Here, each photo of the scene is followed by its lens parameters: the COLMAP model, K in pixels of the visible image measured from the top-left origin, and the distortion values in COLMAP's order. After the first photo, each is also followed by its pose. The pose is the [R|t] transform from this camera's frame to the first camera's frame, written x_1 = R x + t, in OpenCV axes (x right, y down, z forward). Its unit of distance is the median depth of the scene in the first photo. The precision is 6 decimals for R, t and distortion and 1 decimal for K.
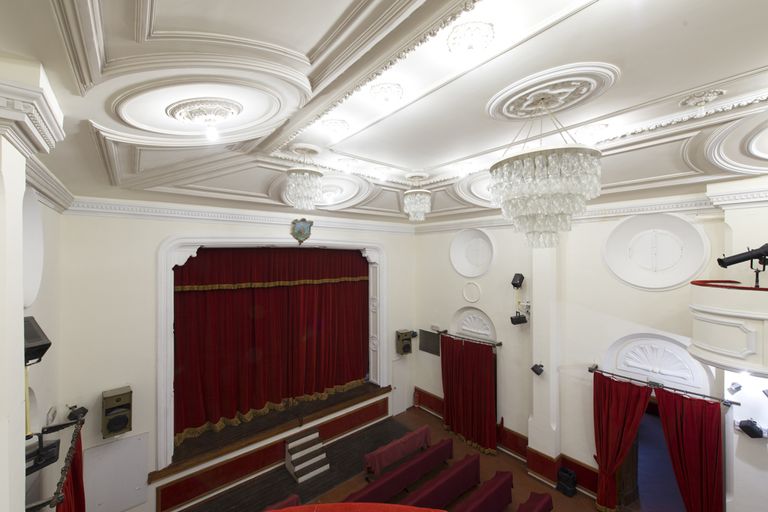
lens RADIAL K [[304.4, 0, 383.4], [0, 304.4, 257.3], [0, 0, 1]] dist [0.006958, -0.001681]
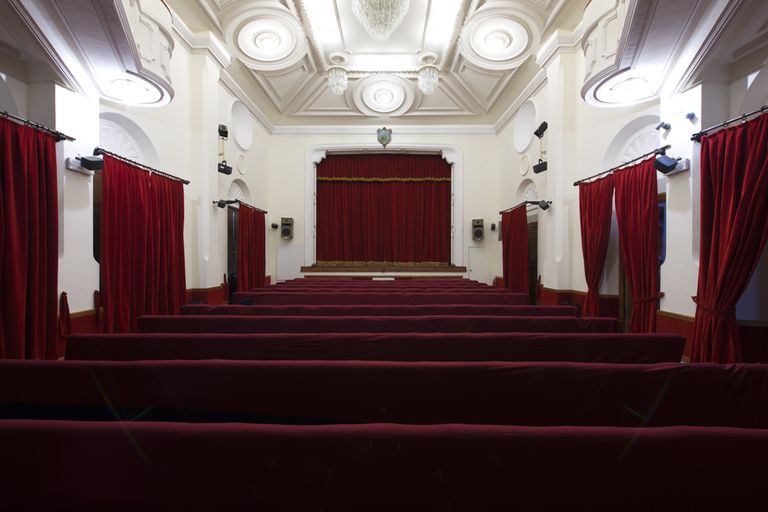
lens RADIAL K [[304.4, 0, 381.3], [0, 304.4, 257.4], [0, 0, 1]] dist [0.006958, -0.001681]
pose [[0.760618, 0.007892, -0.649152, 0.686098], [-0.007412, 0.999967, 0.003471, 0.494877], [0.649158, 0.002172, 0.760651, -0.114604]]
